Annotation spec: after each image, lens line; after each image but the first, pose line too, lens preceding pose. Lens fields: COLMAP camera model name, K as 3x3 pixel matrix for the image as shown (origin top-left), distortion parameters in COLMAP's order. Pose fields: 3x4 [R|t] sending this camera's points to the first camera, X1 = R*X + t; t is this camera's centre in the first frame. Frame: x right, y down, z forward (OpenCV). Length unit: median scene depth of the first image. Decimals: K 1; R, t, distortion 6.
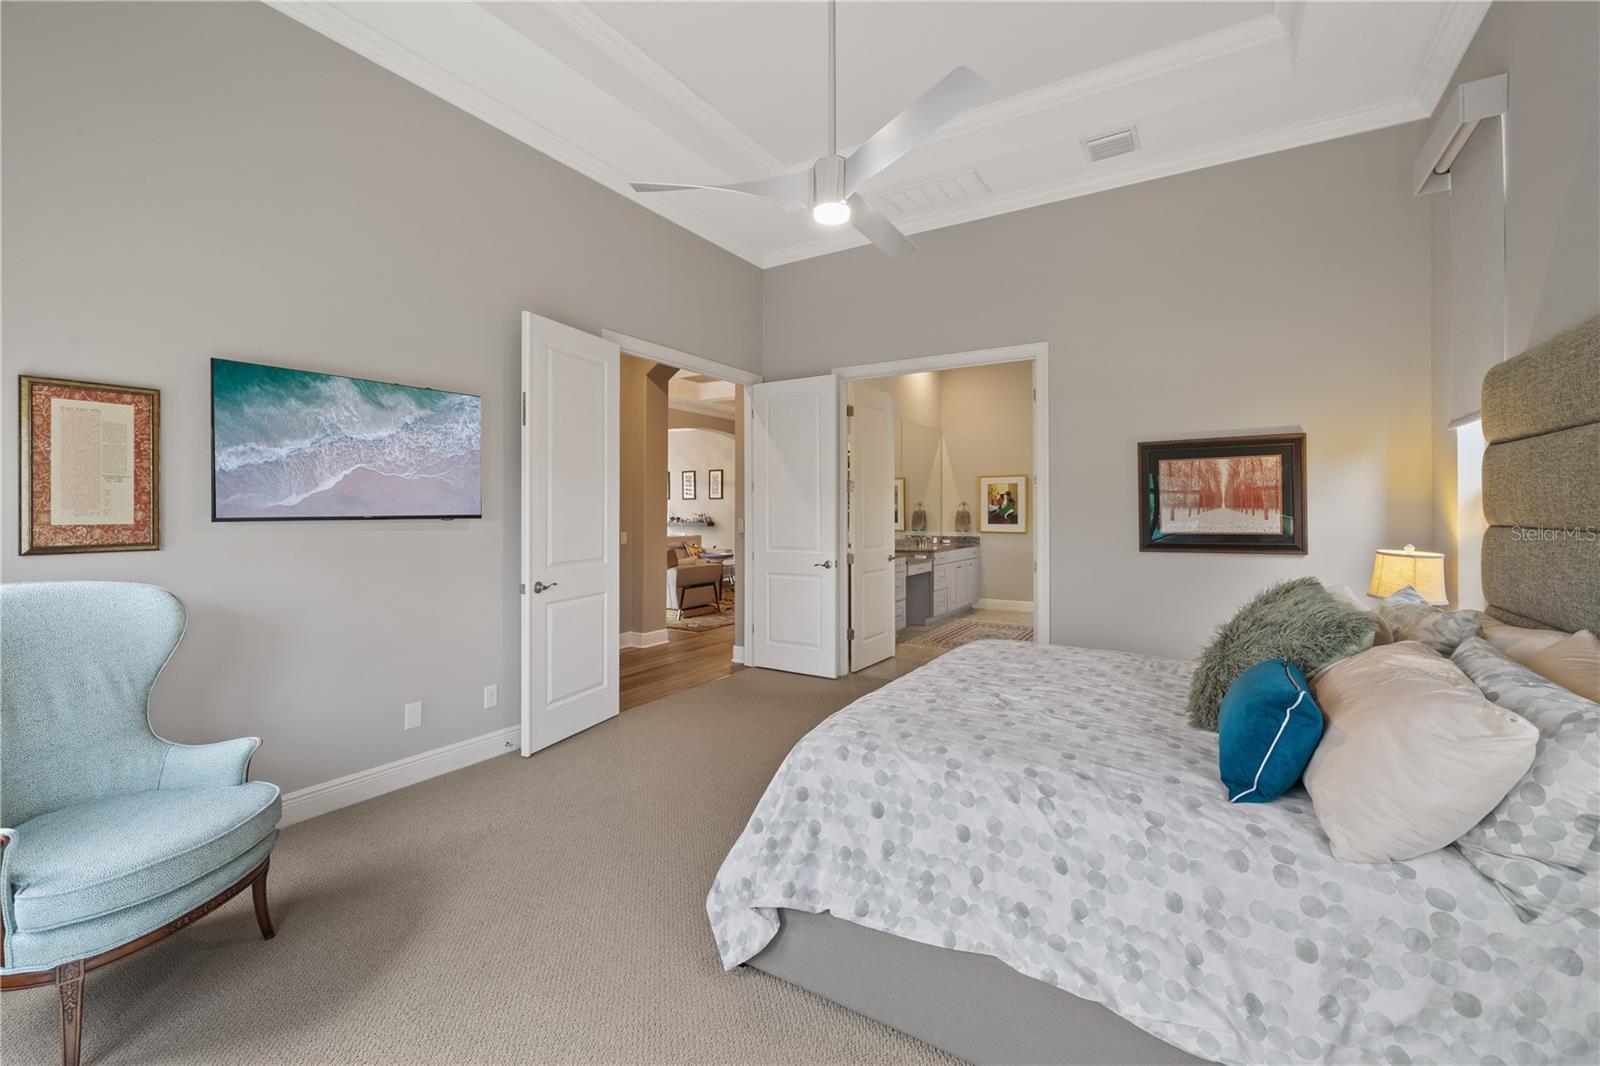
lens RADIAL K [[670.9, 0, 795.8], [0, 670.9, 516.9], [0, 0, 1]] dist [0.000536, -0.000331]
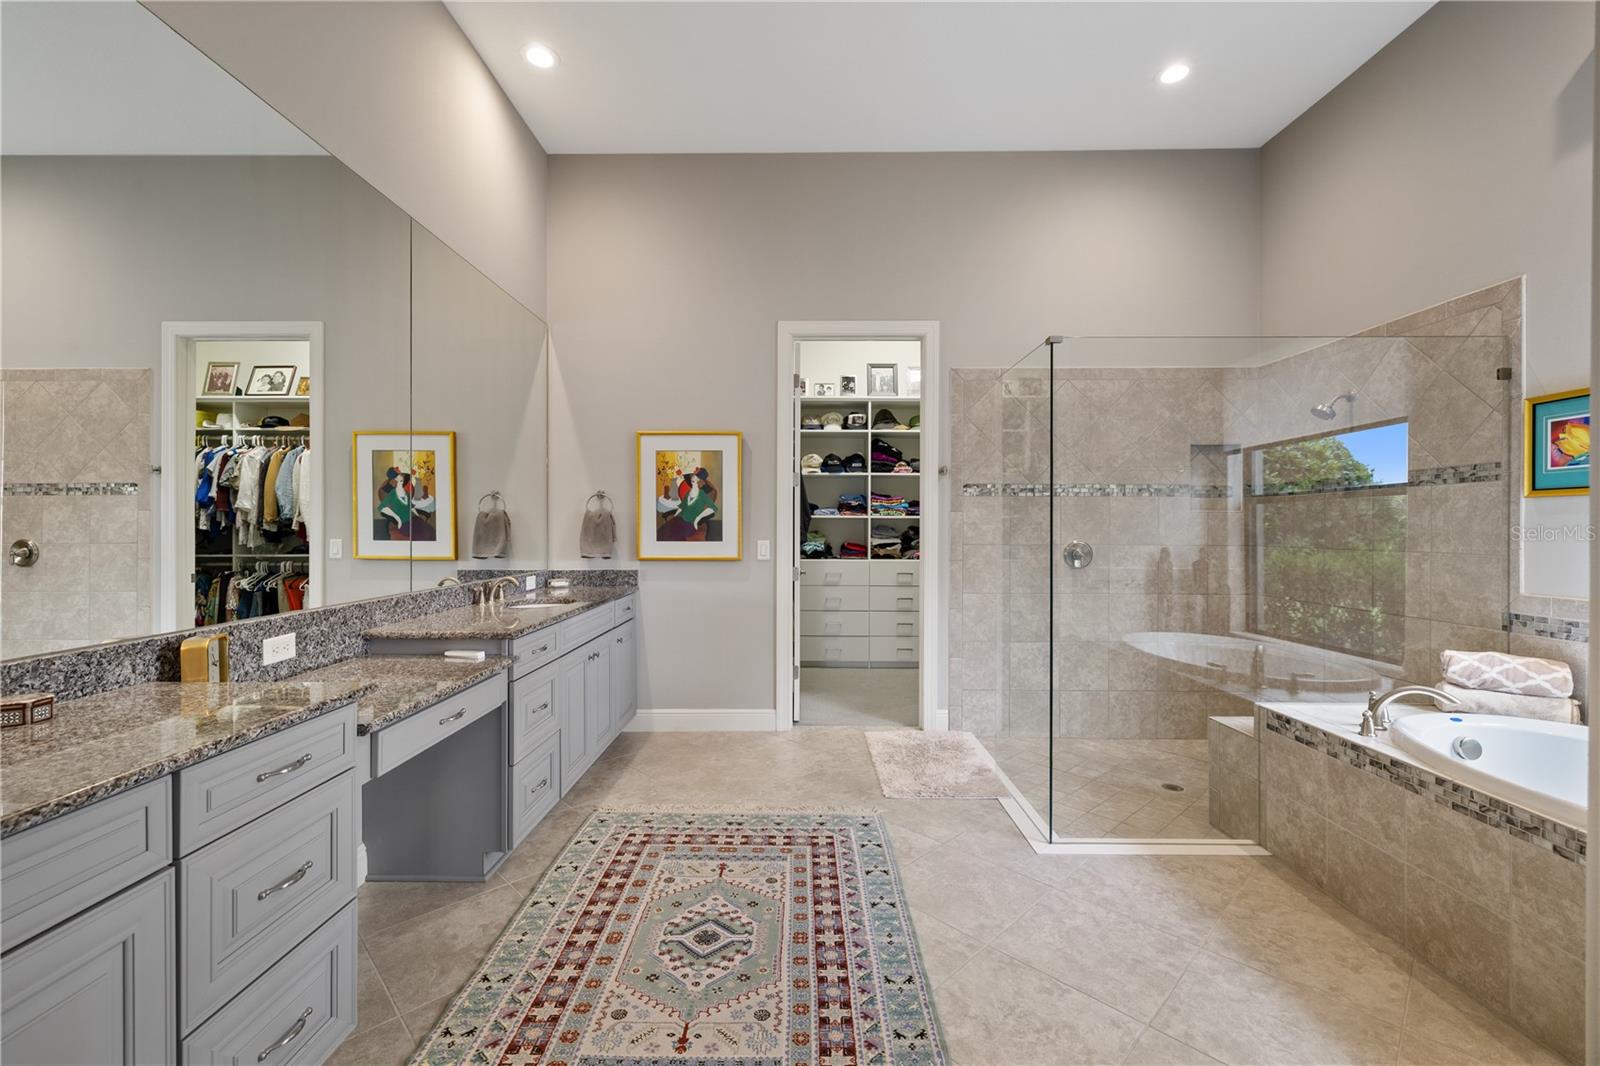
lens RADIAL K [[670.9, 0, 794.7], [0, 670.9, 526.2], [0, 0, 1]] dist [0.000536, -0.000331]
pose [[0.850585, 0.001880, 0.525835, 0.131775], [0.001485, 0.999981, -0.005978, 0.003396], [-0.525836, 0.005866, 0.850566, 0.577386]]
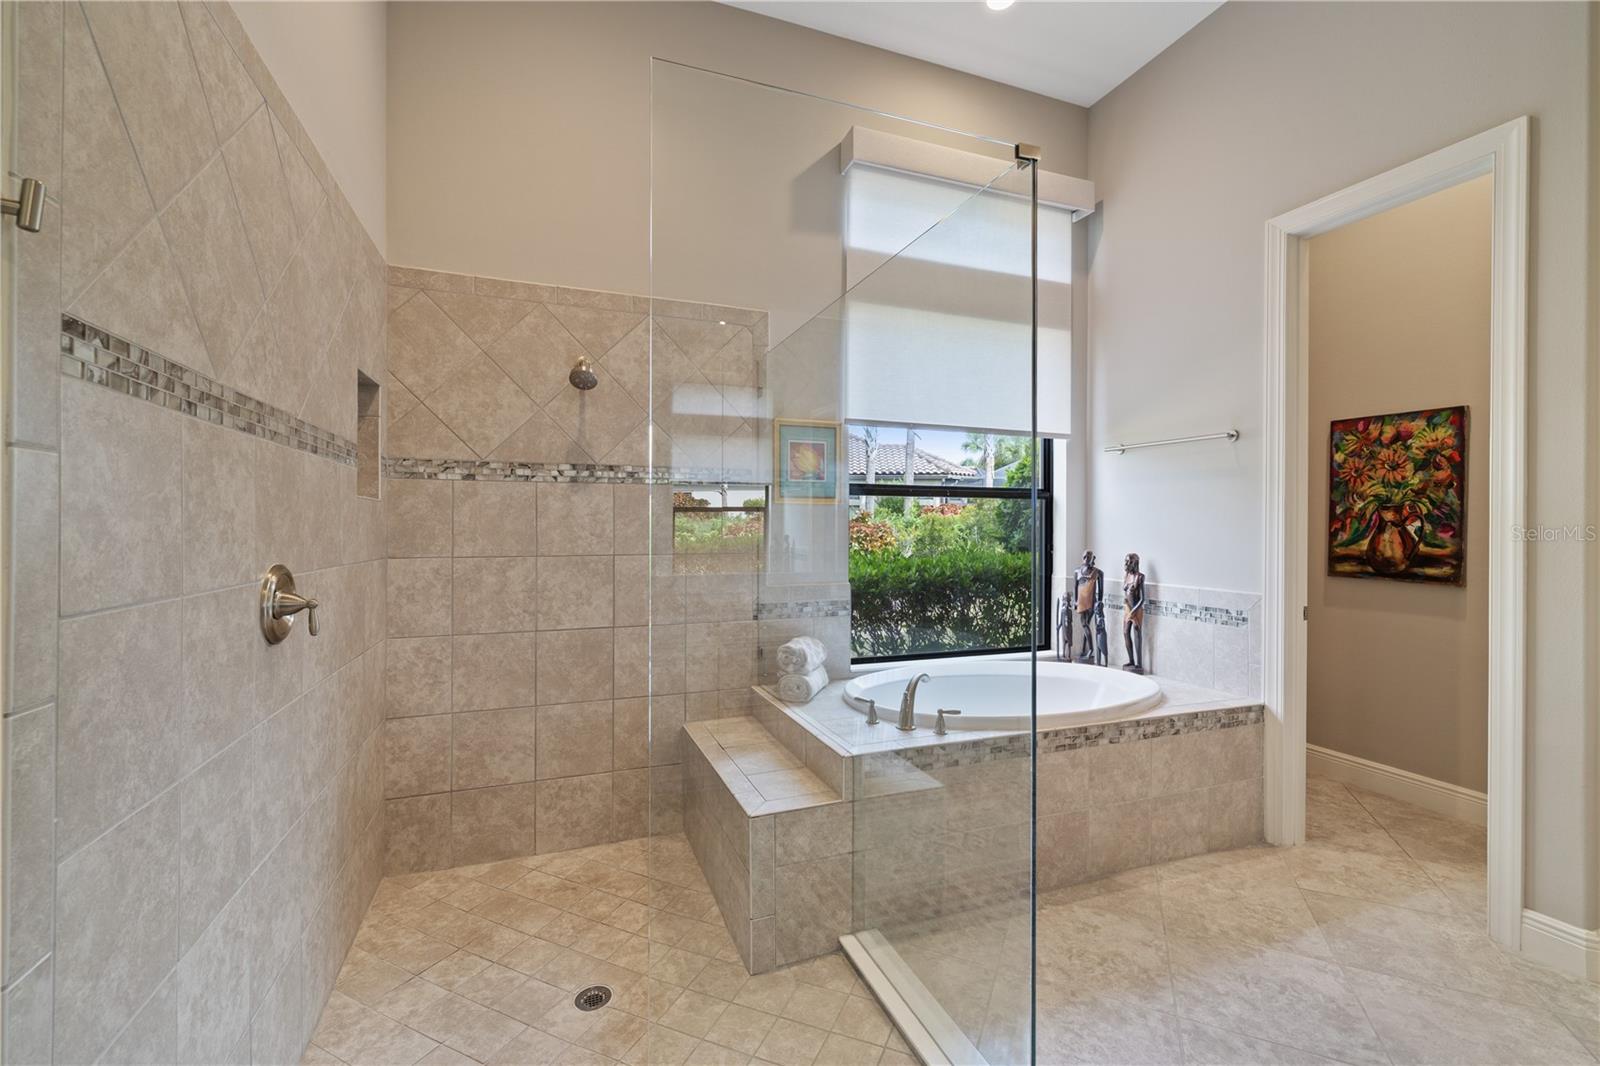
lens RADIAL K [[670.9, 0, 800.6], [0, 670.9, 525.9], [0, 0, 1]] dist [0.000536, -0.000331]
pose [[-0.797663, -0.001319, 0.603102, 0.376421], [-0.000237, 0.999998, 0.001874, 0.000351], [-0.603104, 0.001352, -0.797662, 0.986368]]
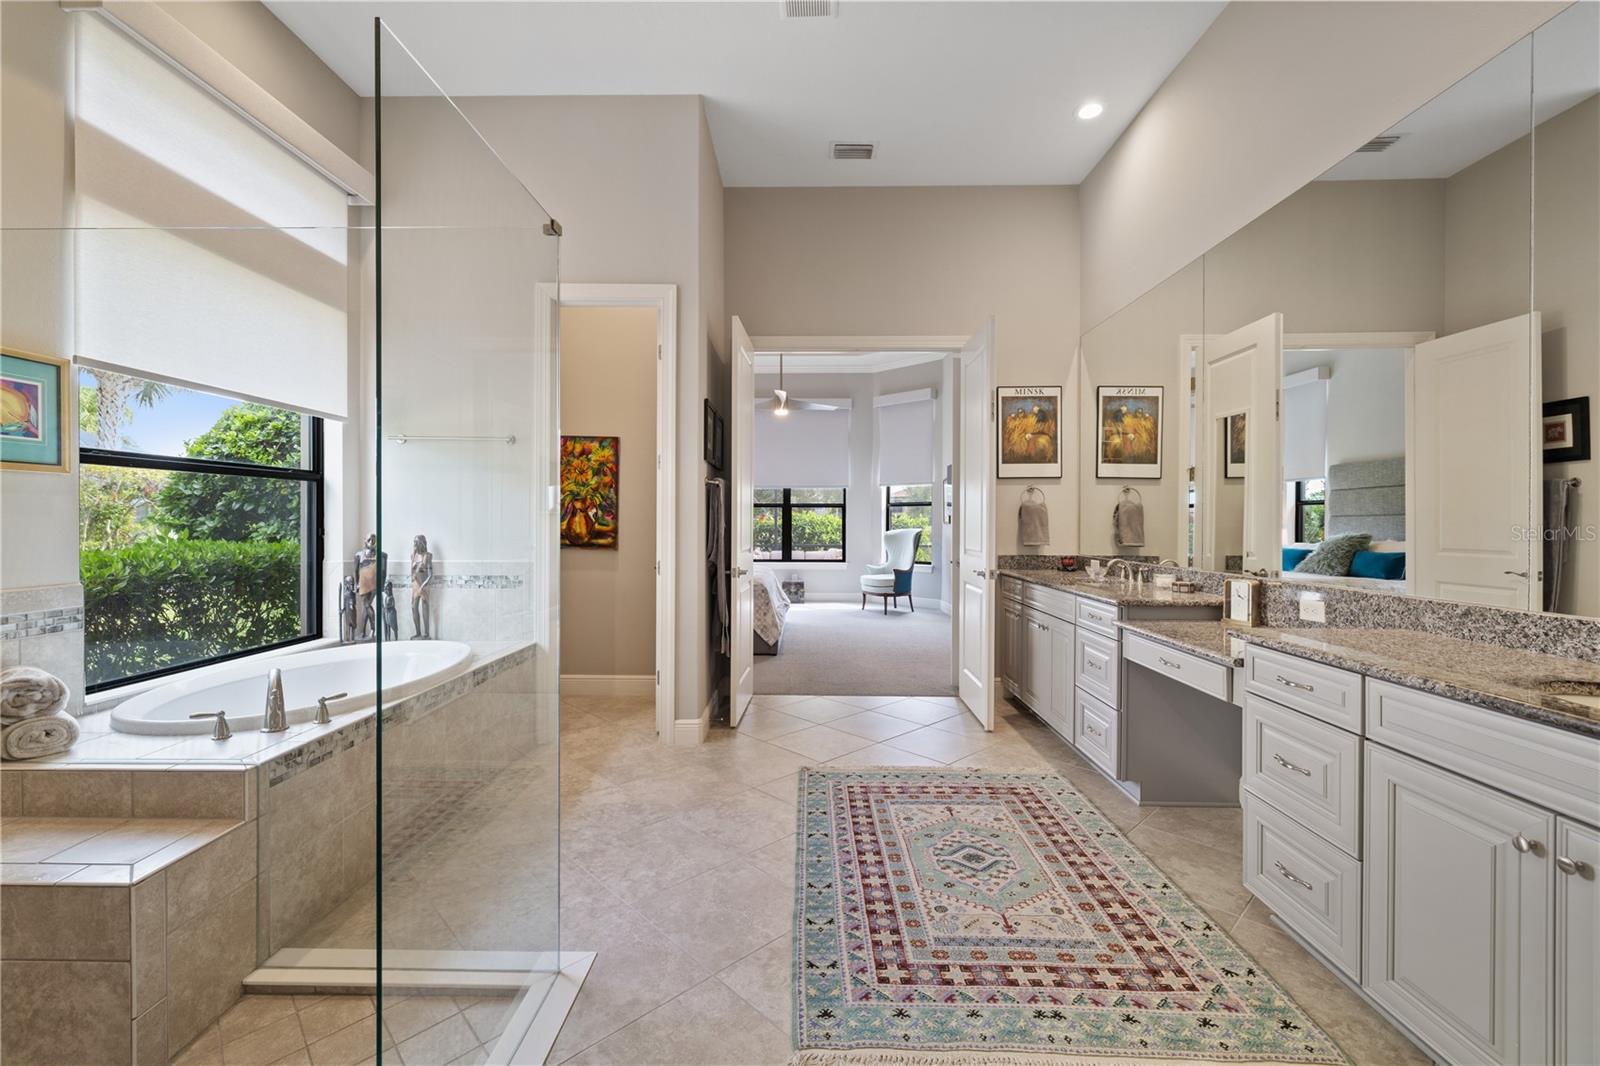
lens RADIAL K [[670.9, 0, 792.6], [0, 670.9, 526.3], [0, 0, 1]] dist [0.000536, -0.000331]
pose [[-0.855600, 0.003018, -0.517629, 0.488197], [-0.004784, 0.999894, 0.013737, 0.004997], [0.517616, 0.014230, -0.855495, 1.060378]]
